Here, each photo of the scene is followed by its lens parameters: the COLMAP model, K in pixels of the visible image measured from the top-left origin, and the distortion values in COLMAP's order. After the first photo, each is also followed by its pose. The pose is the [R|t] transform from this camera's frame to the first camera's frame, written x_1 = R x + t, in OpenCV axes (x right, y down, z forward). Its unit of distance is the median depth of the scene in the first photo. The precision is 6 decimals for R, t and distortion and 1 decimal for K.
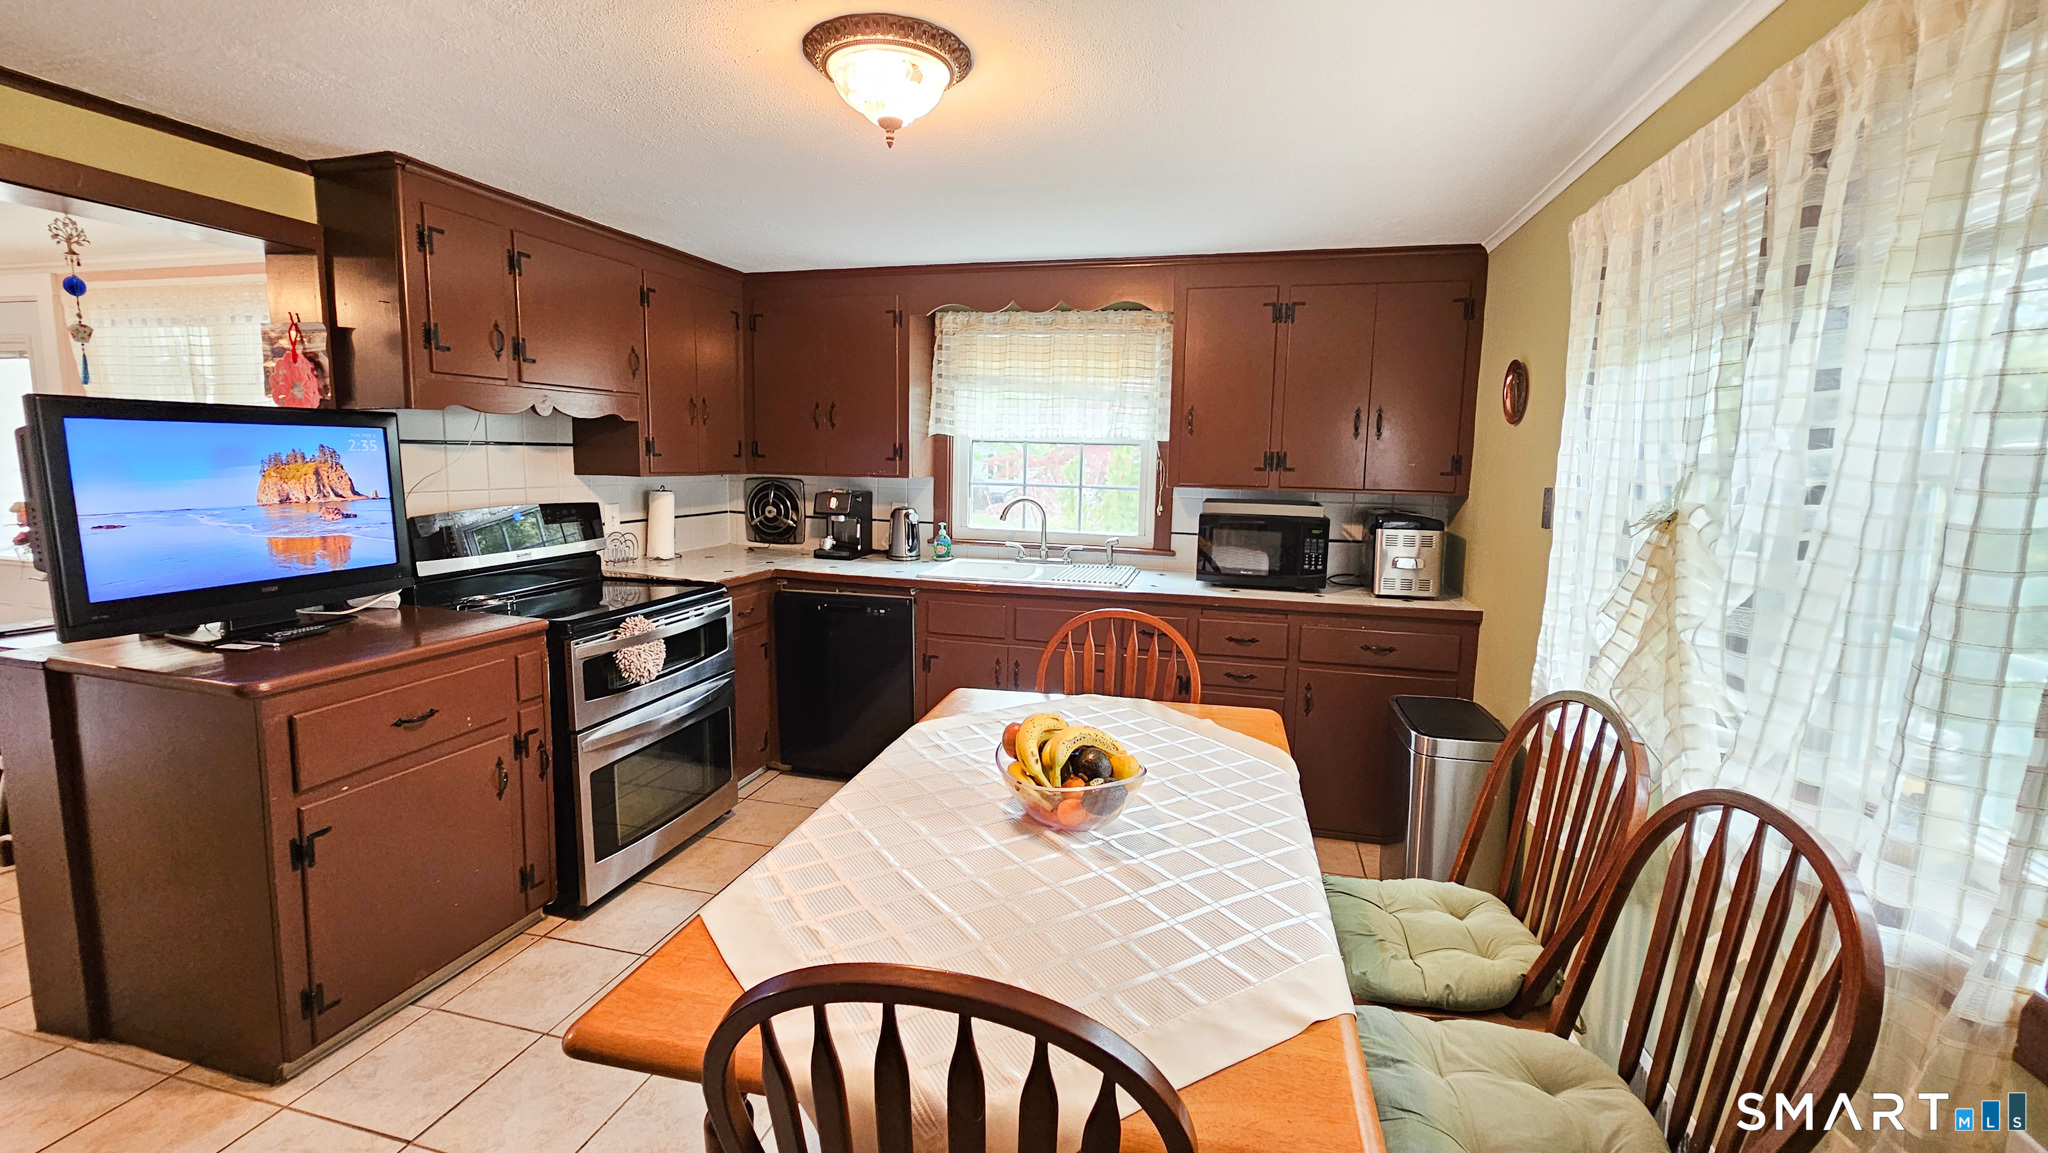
lens RADIAL K [[826.0, 0, 1022.8], [0, 826.0, 562.2], [0, 0, 1]] dist [-0.004786, 0.000413]
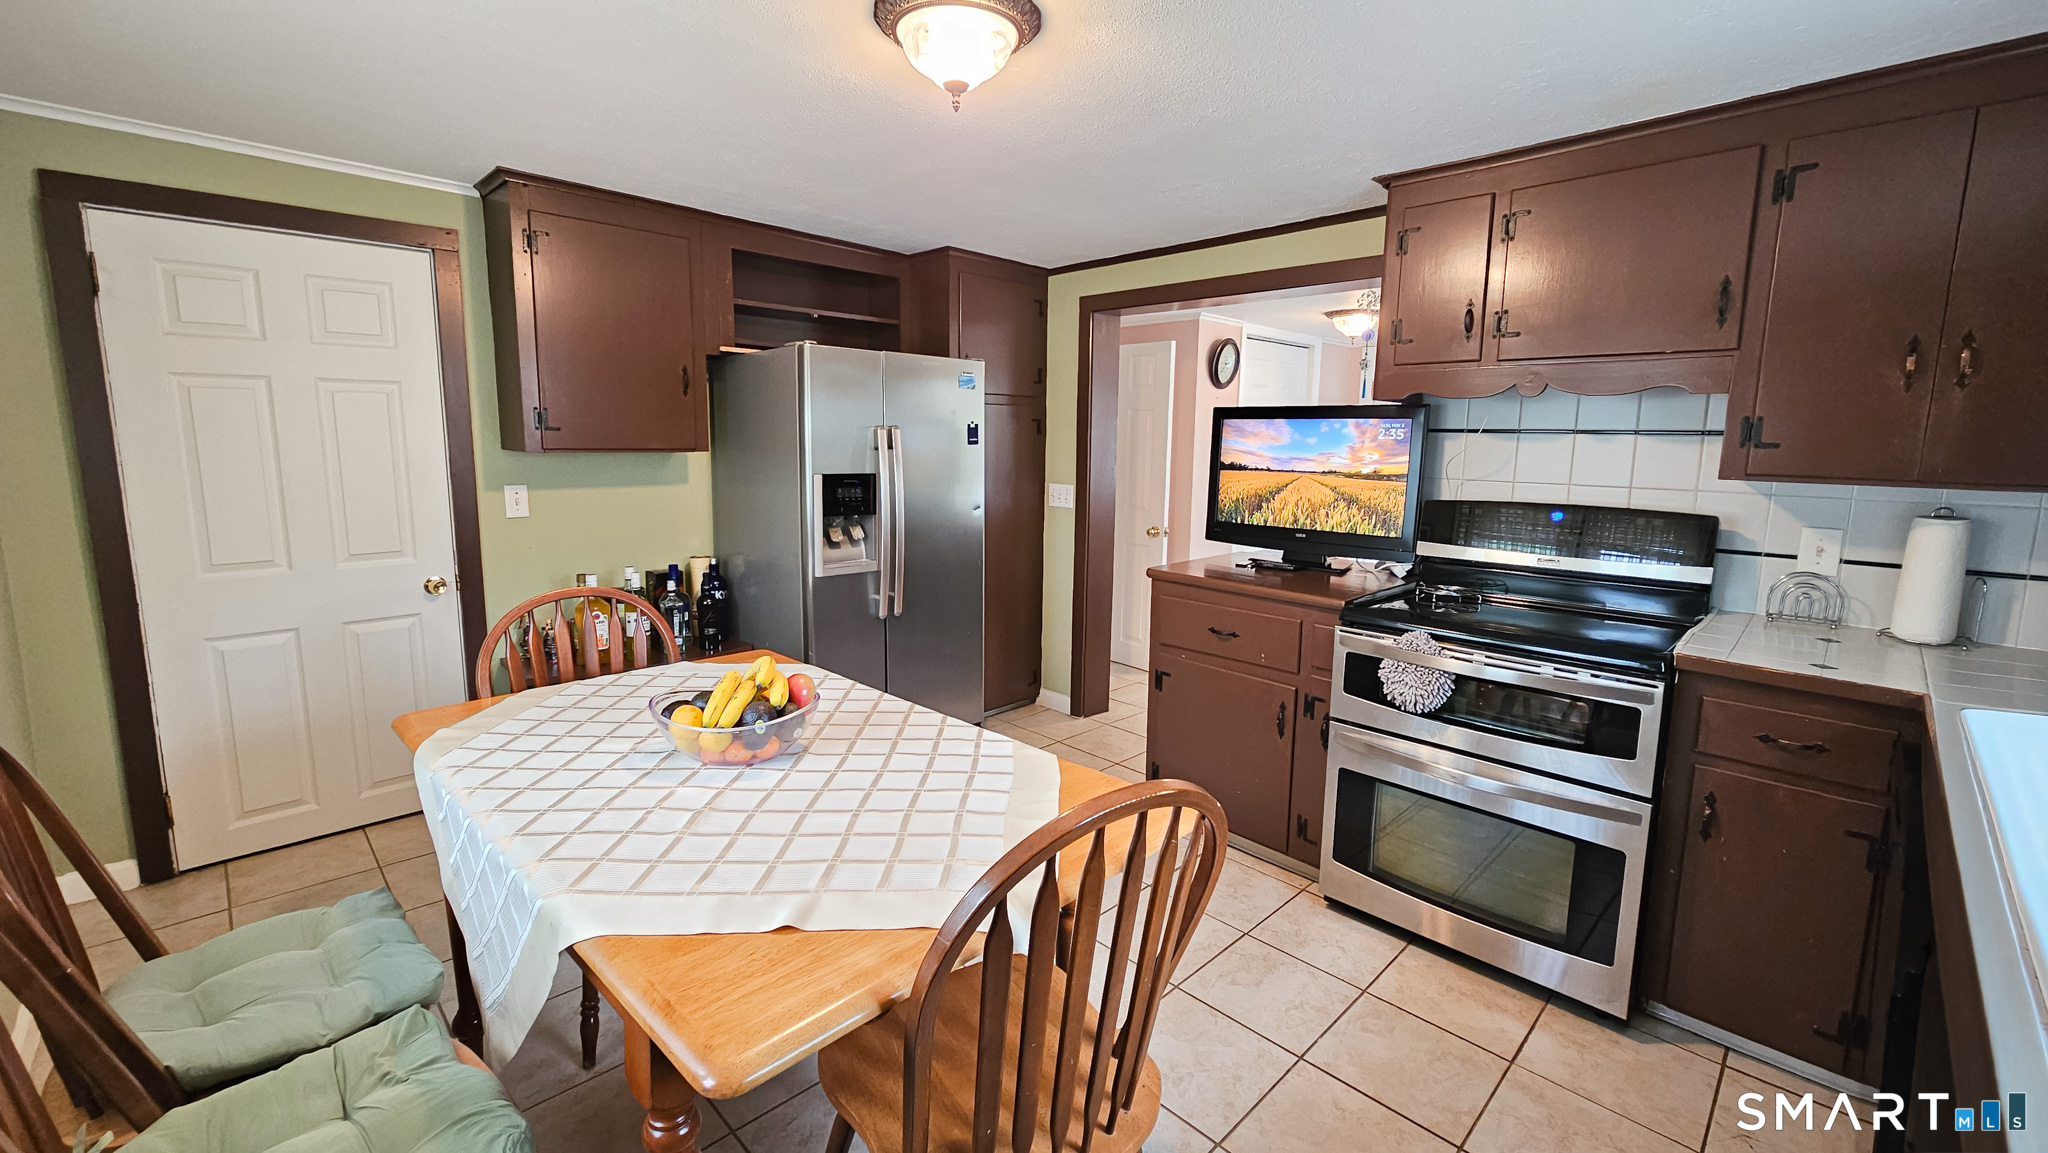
lens RADIAL K [[826.0, 0, 1026.2], [0, 826.0, 559.5], [0, 0, 1]] dist [-0.004786, 0.000413]
pose [[-0.514436, 0.106526, -0.850887, 0.455464], [-0.131218, 0.970790, 0.200870, -0.125591], [0.847430, 0.214987, -0.485431, 1.076741]]
